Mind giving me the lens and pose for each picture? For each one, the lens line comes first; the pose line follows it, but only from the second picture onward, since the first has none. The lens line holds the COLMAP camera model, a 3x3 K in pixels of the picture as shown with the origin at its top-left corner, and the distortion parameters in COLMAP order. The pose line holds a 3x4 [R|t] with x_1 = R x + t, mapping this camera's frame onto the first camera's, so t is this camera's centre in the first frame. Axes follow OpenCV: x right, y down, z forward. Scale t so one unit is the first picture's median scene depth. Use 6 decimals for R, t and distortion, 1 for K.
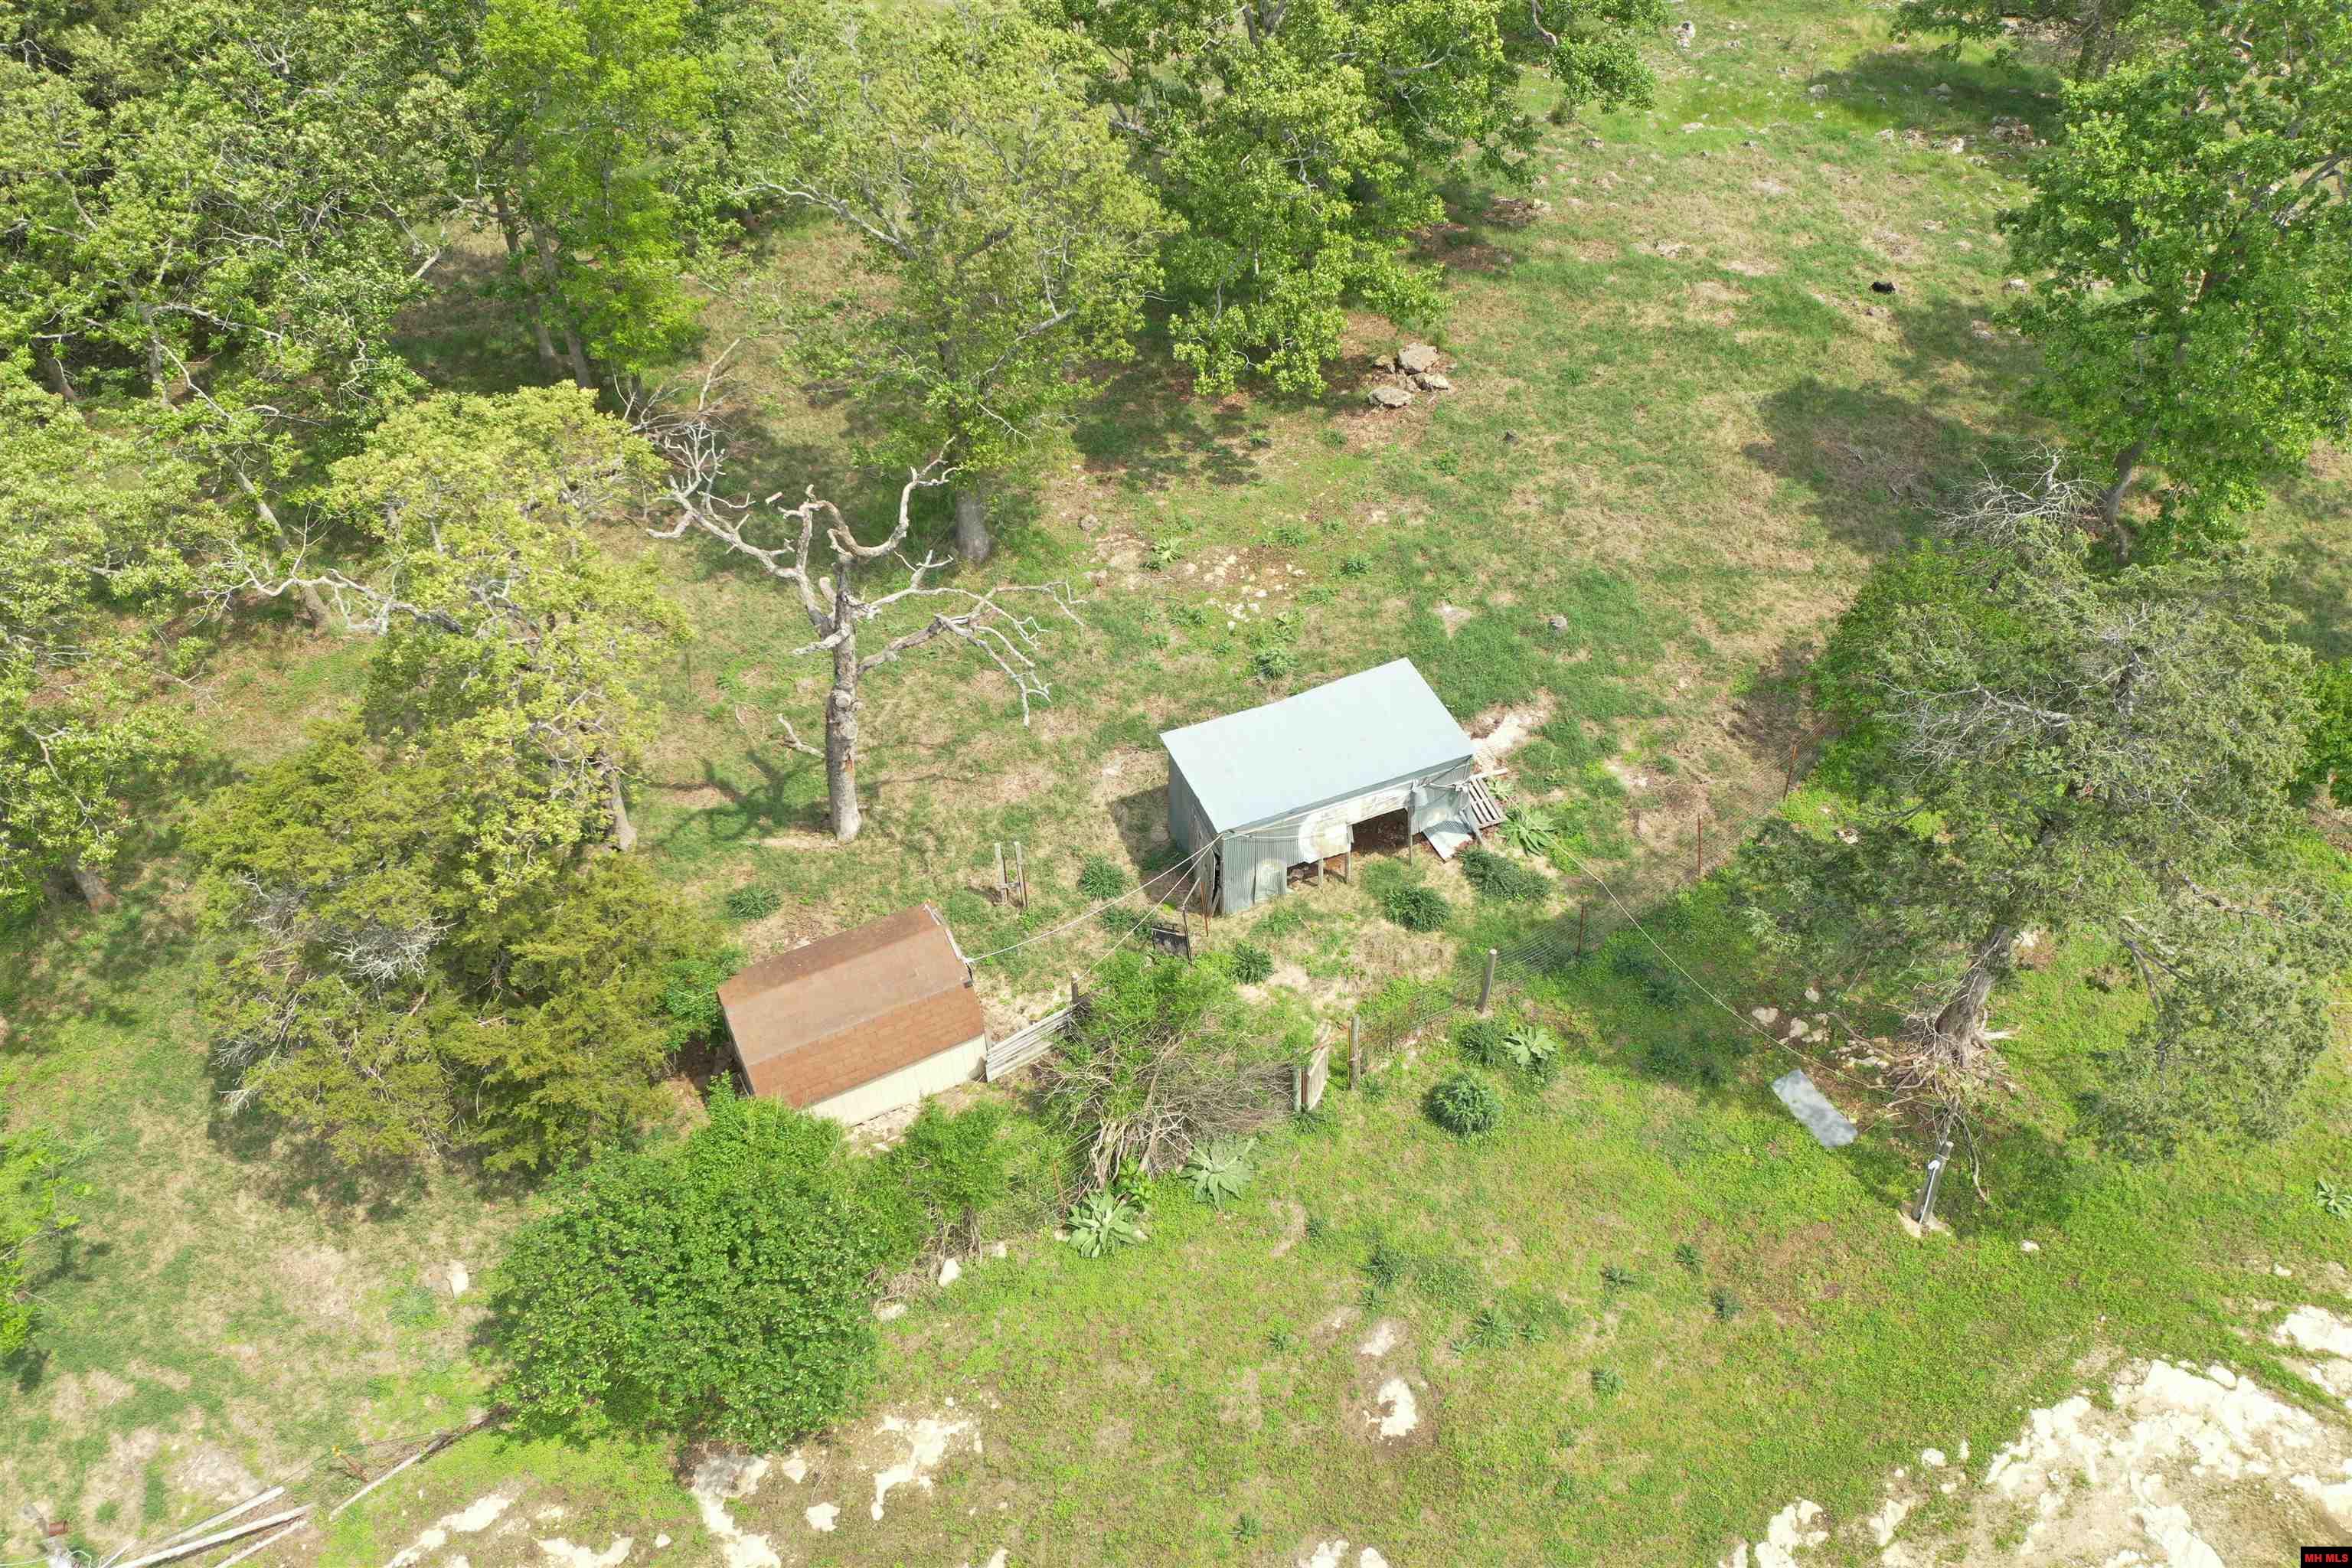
lens RADIAL K [[1856.7, 0, 1176.0], [0, 1856.7, 784.0], [0, 0, 1]] dist [0.000241, 0.000347]
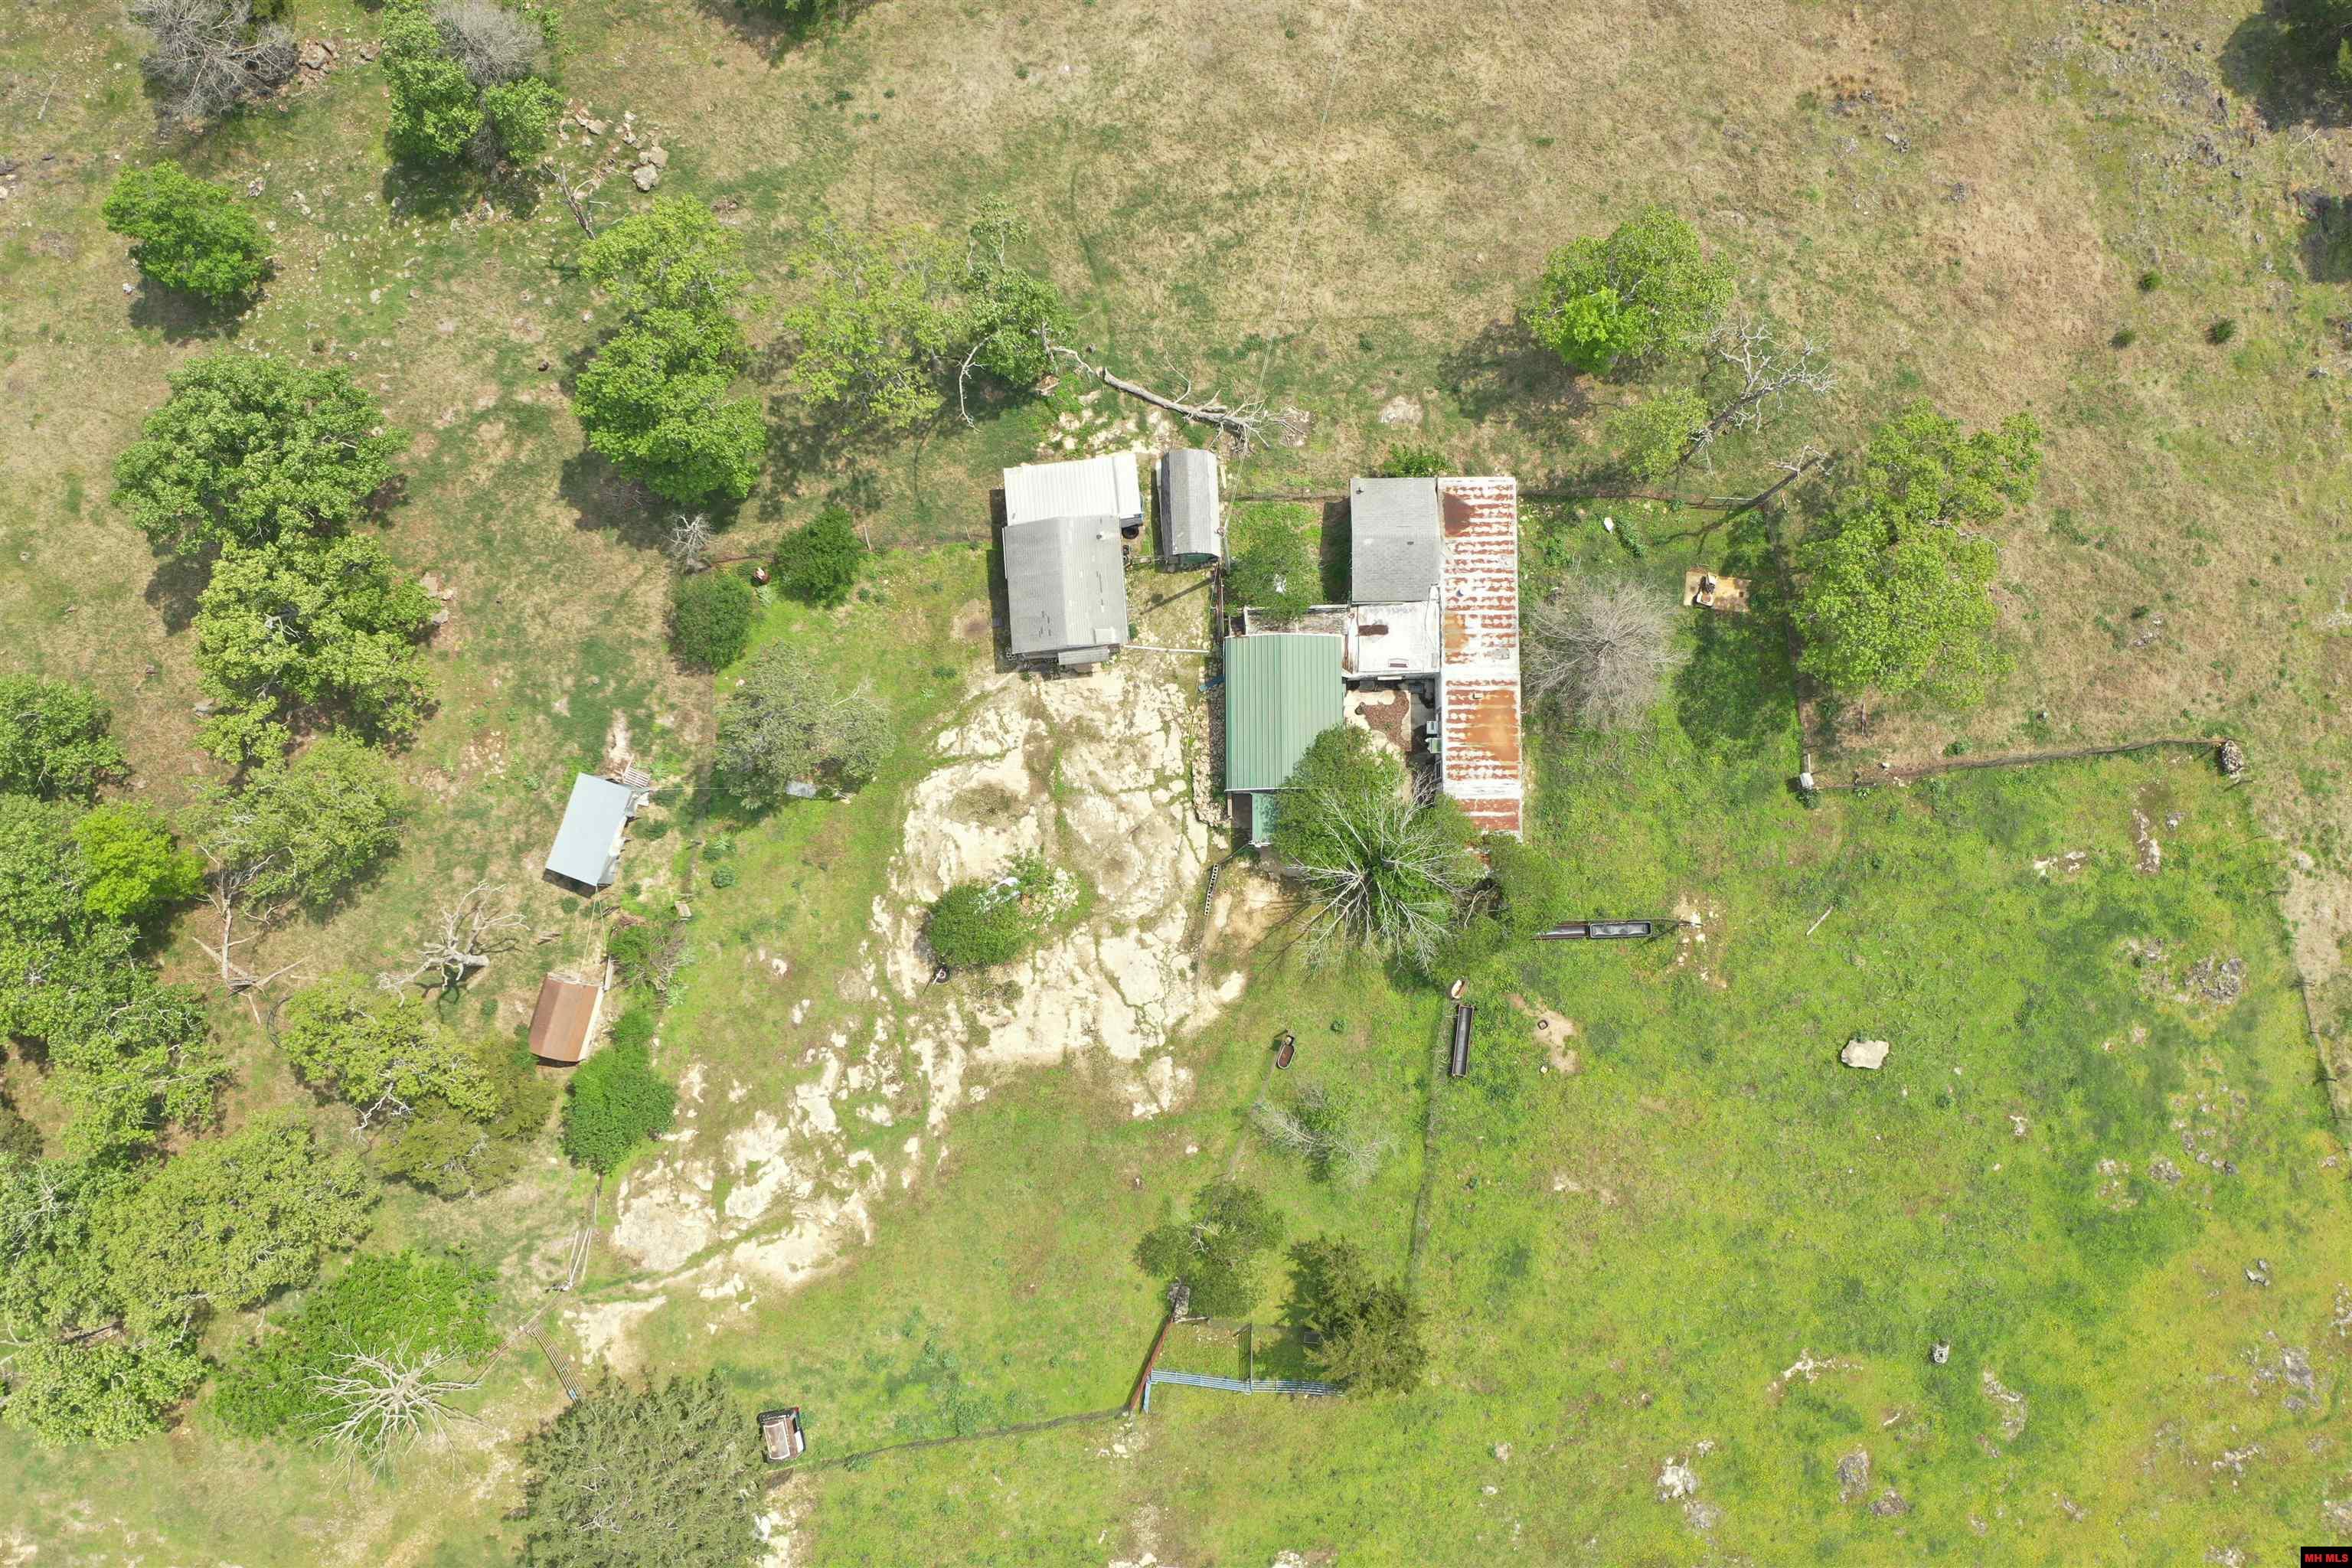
lens RADIAL K [[1841.6, 0, 1176.0], [0, 1841.6, 784.0], [0, 0, 1]] dist [-0.000886, 0.003205]
pose [[0.648676, -0.758971, 0.056403, 0.613585], [0.586772, 0.545944, 0.598034, -1.344373], [-0.484683, -0.354835, 0.799484, -1.800202]]
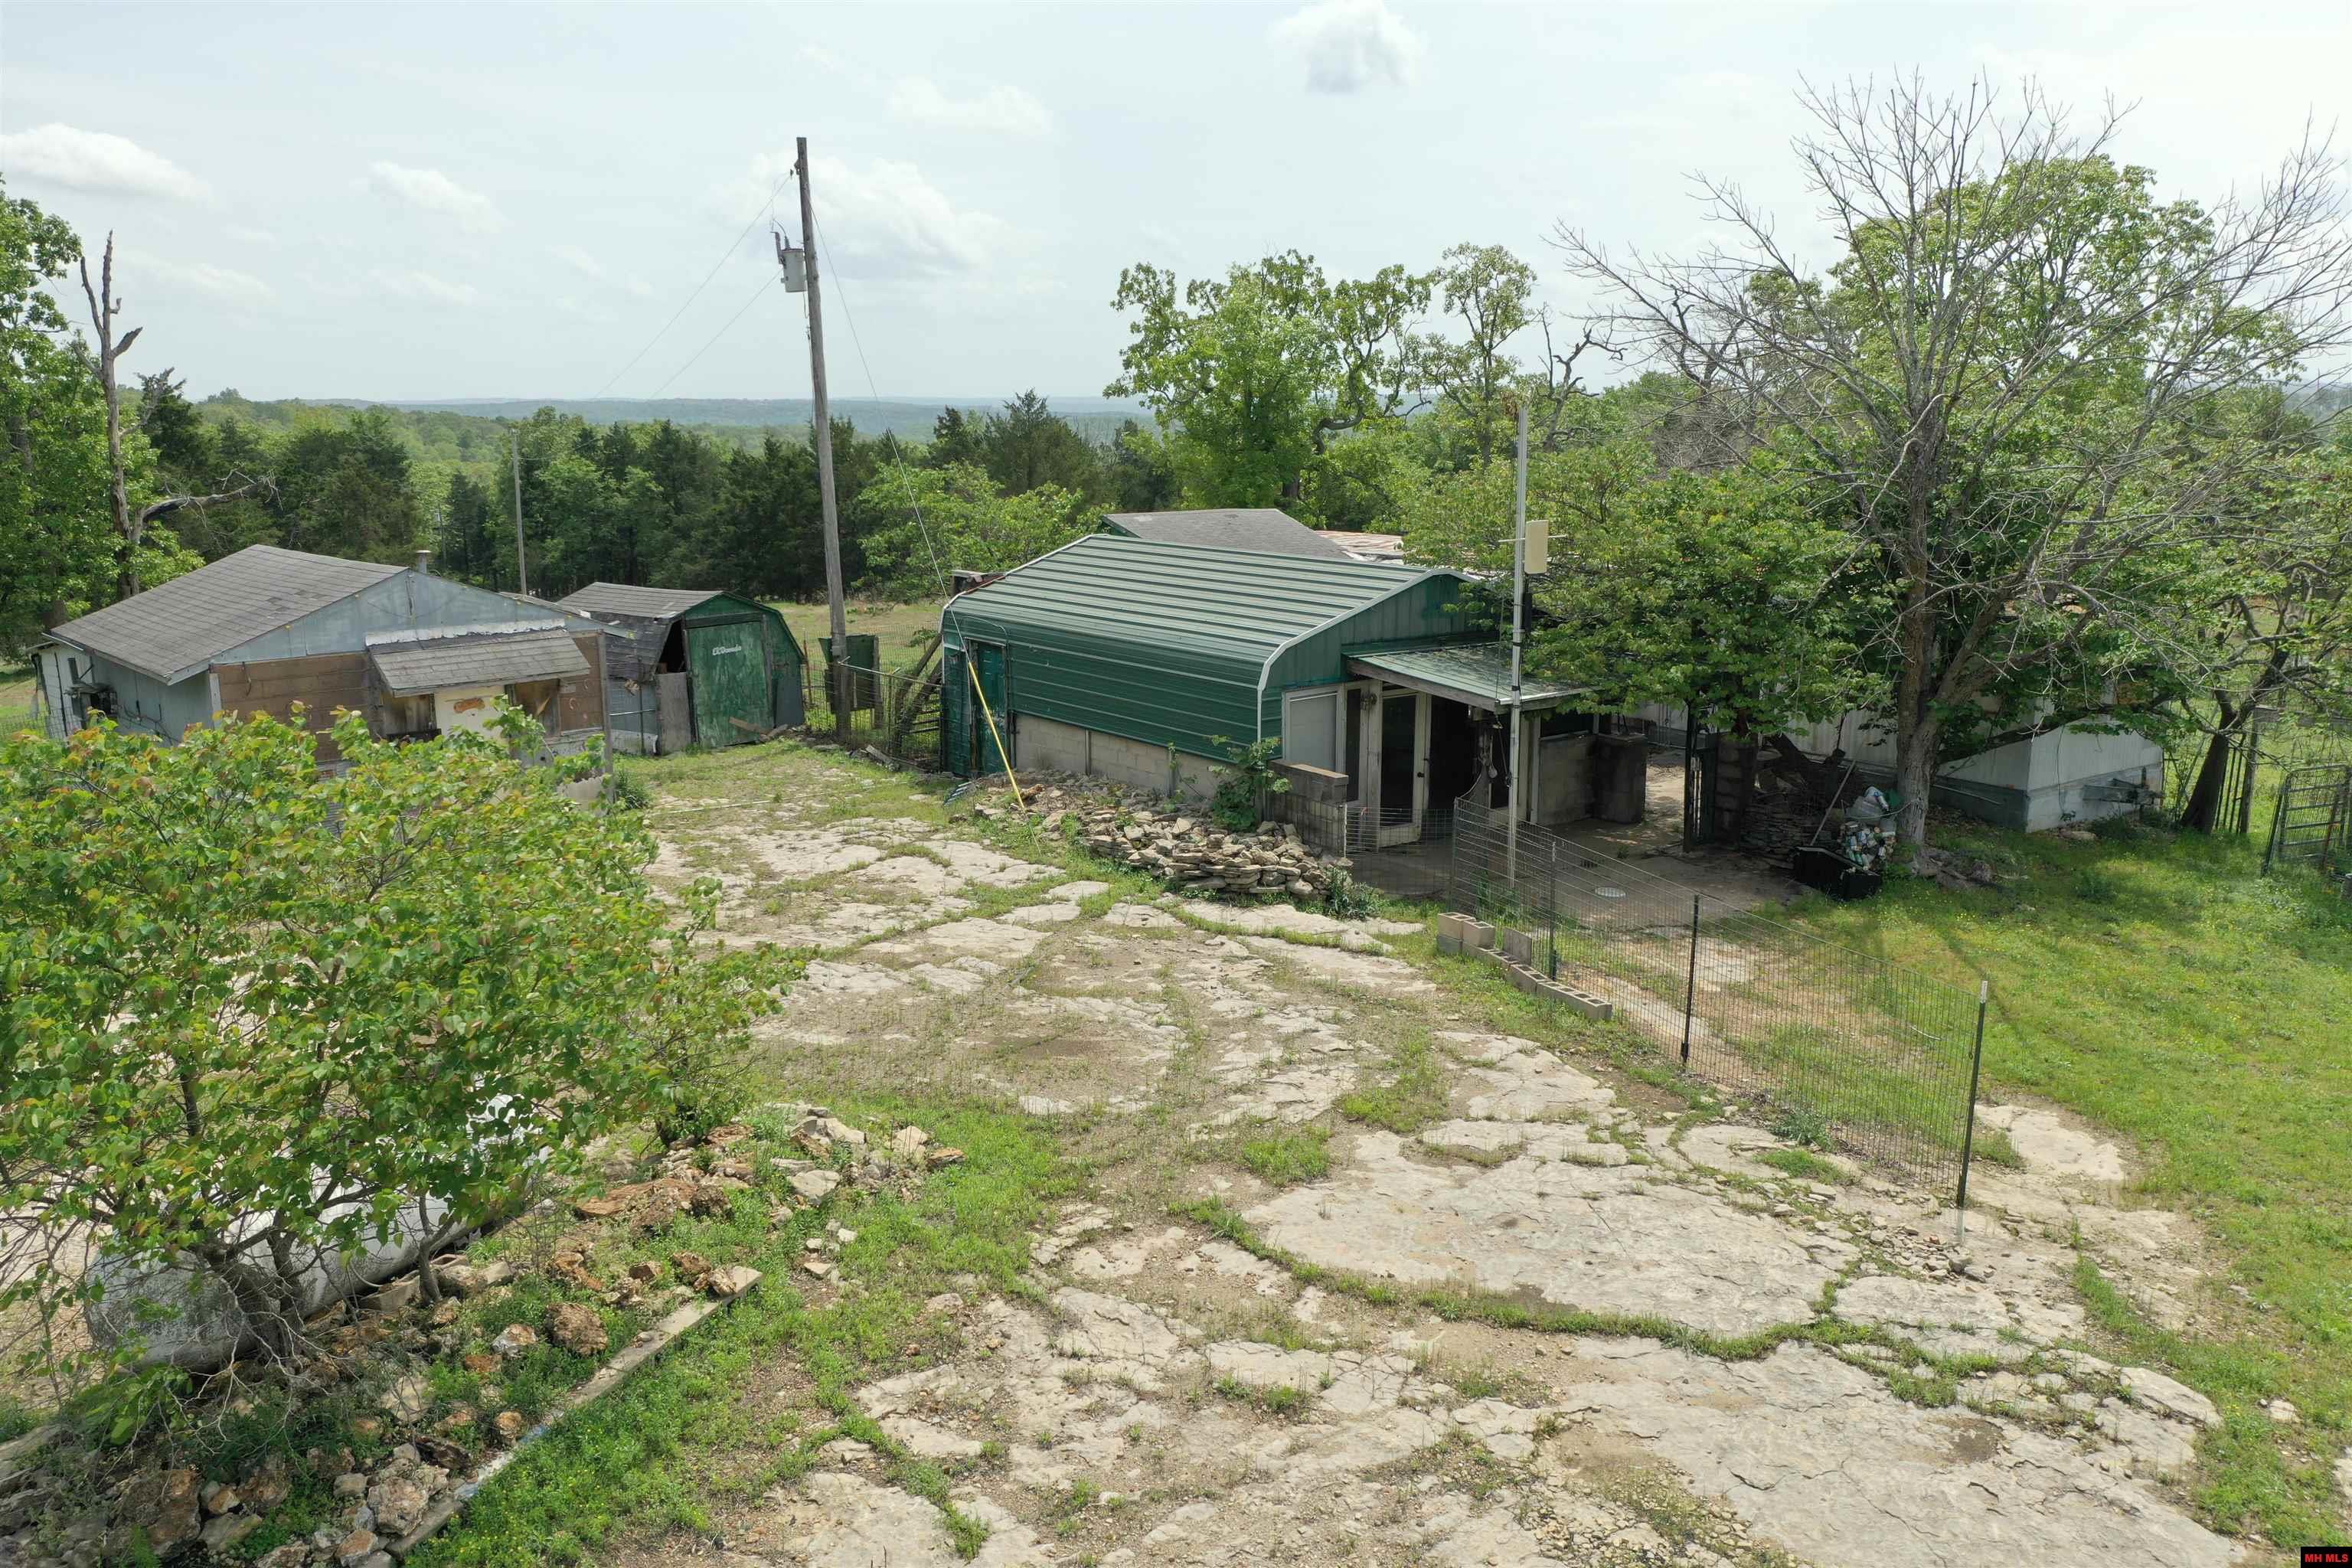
lens RADIAL K [[1856.7, 0, 1176.0], [0, 1856.7, 784.0], [0, 0, 1]] dist [0.000241, 0.000347]
pose [[0.064737, -0.188690, 0.979901, 0.090642], [0.757758, 0.648239, 0.074764, 0.498670], [-0.649316, 0.737688, 0.184946, 0.536621]]
